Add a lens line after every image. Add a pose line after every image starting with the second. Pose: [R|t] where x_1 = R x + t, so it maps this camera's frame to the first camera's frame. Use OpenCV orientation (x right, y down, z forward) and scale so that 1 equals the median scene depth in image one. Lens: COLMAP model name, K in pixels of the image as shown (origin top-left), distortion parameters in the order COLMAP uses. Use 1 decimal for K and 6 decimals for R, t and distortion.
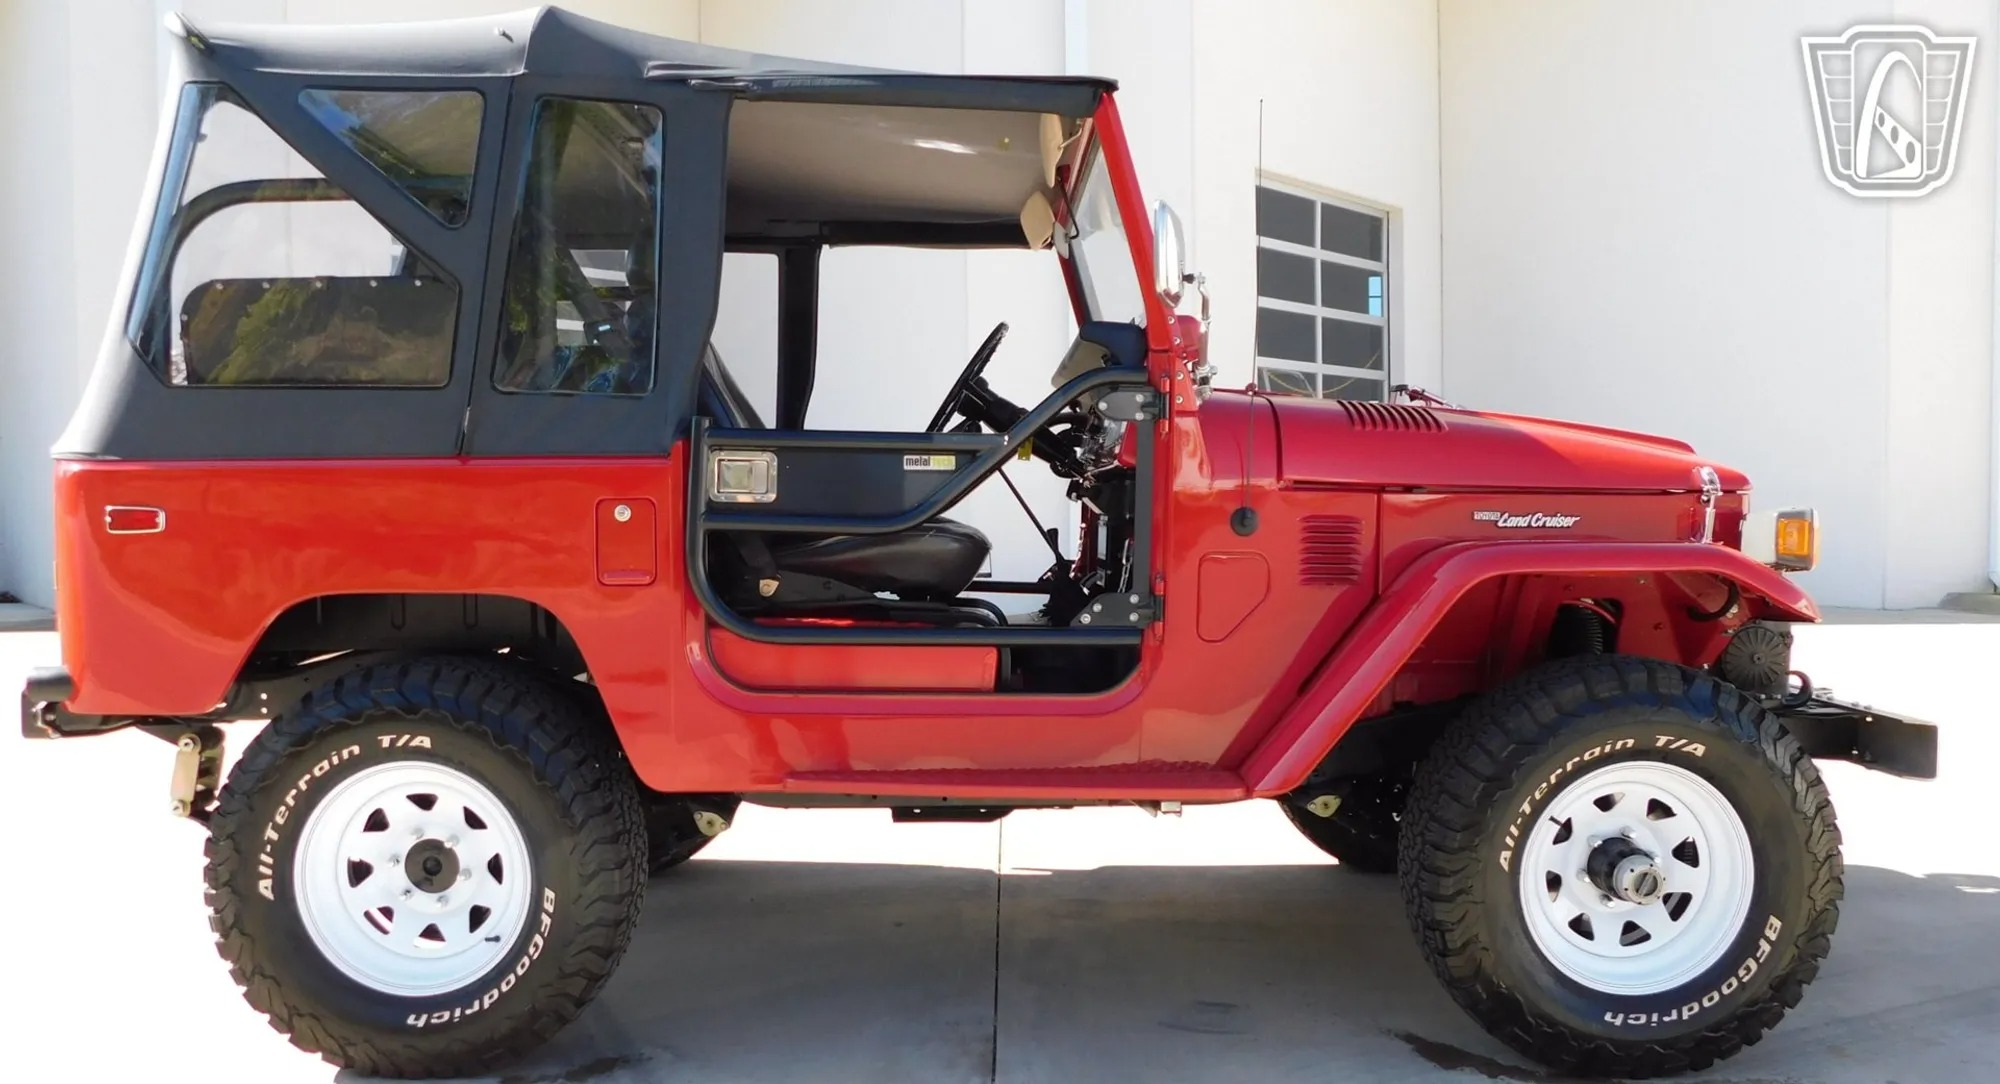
lens RADIAL K [[1419.5, 0, 1003.3], [0, 1419.5, 564.4], [0, 0, 1]] dist [-0.074213, 0.059463]
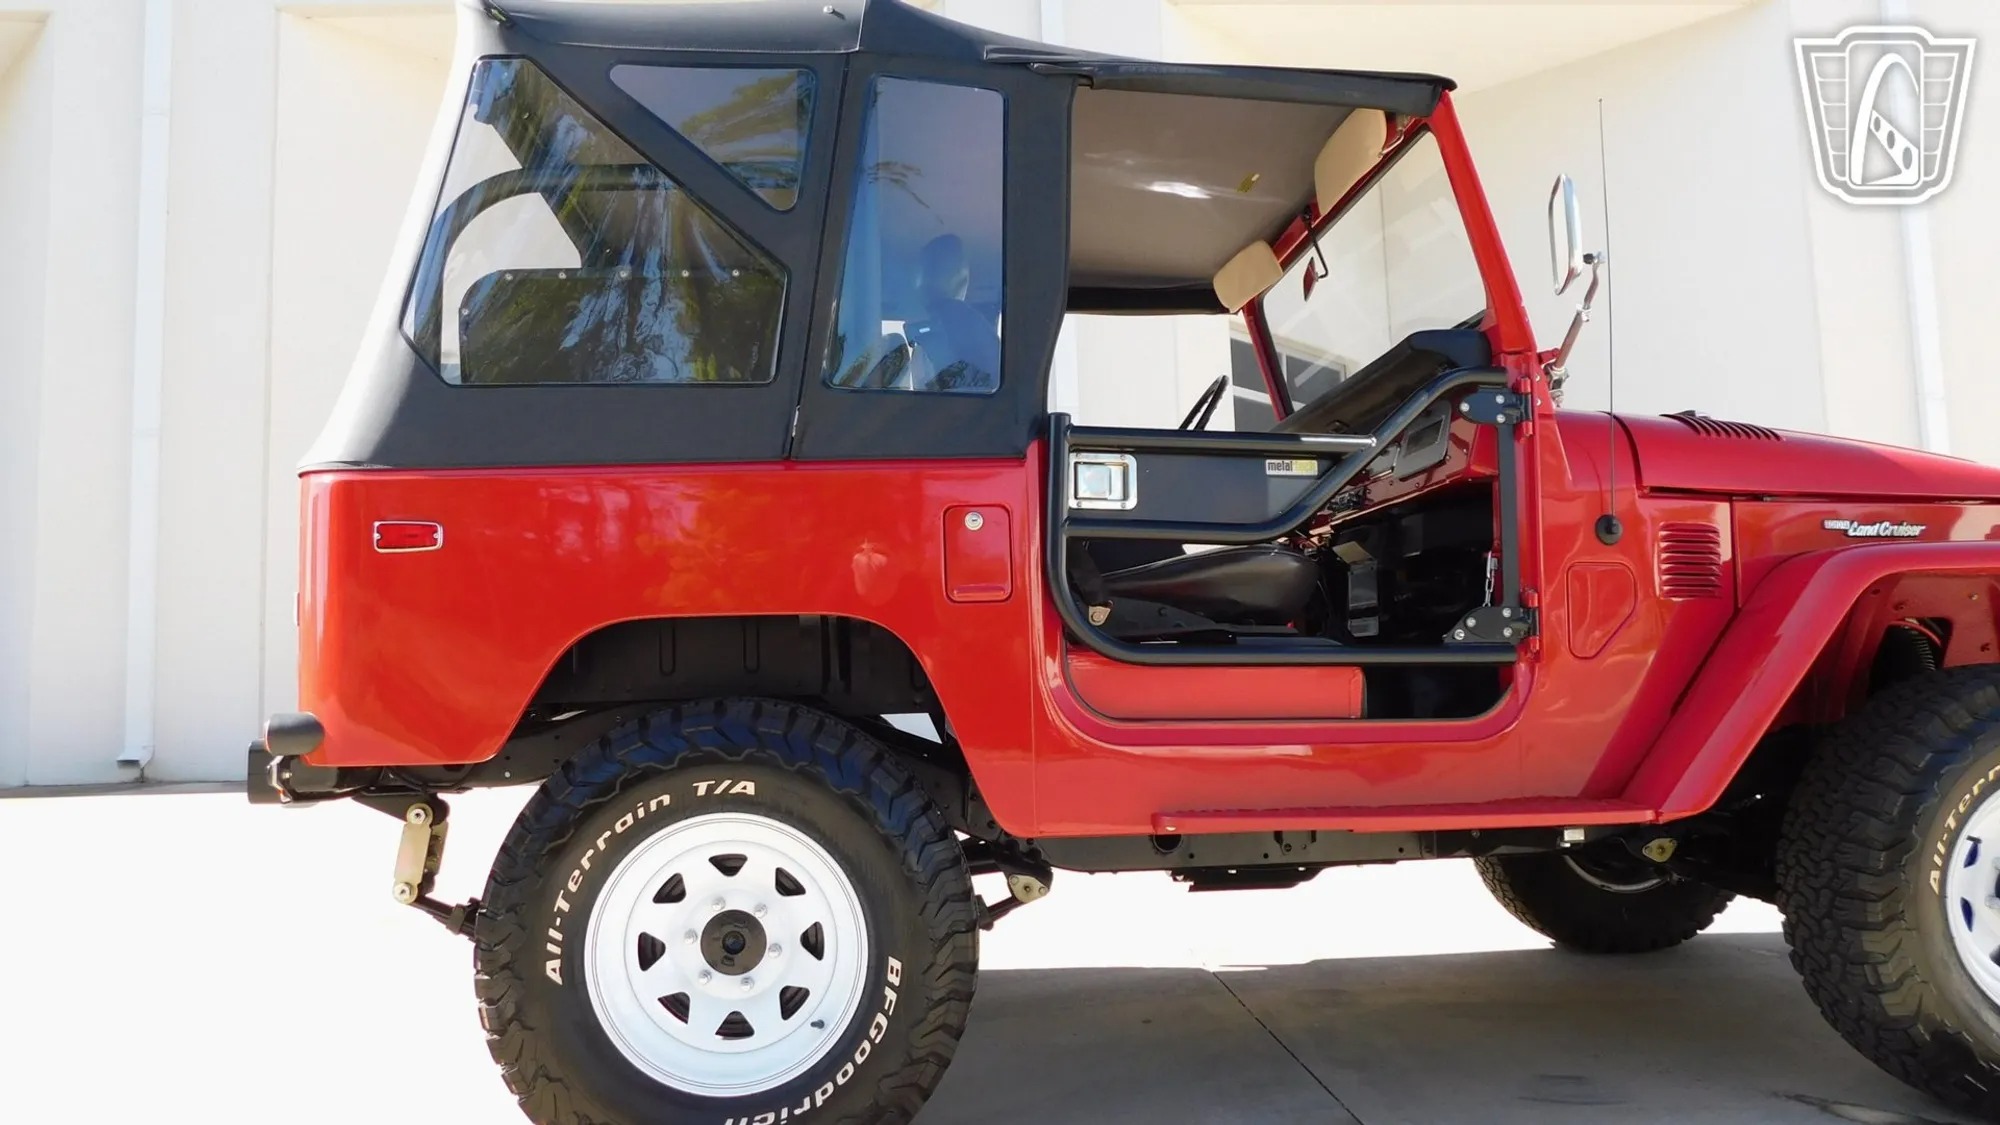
lens RADIAL K [[1380.8, 0, 998.2], [0, 1380.8, 565.3], [0, 0, 1]] dist [-0.065341, 0.055569]
pose [[0.997470, -0.019017, 0.068499, -0.310227], [0.027432, 0.991892, -0.124085, 0.098672], [-0.065584, 0.125650, 0.989904, 0.136146]]
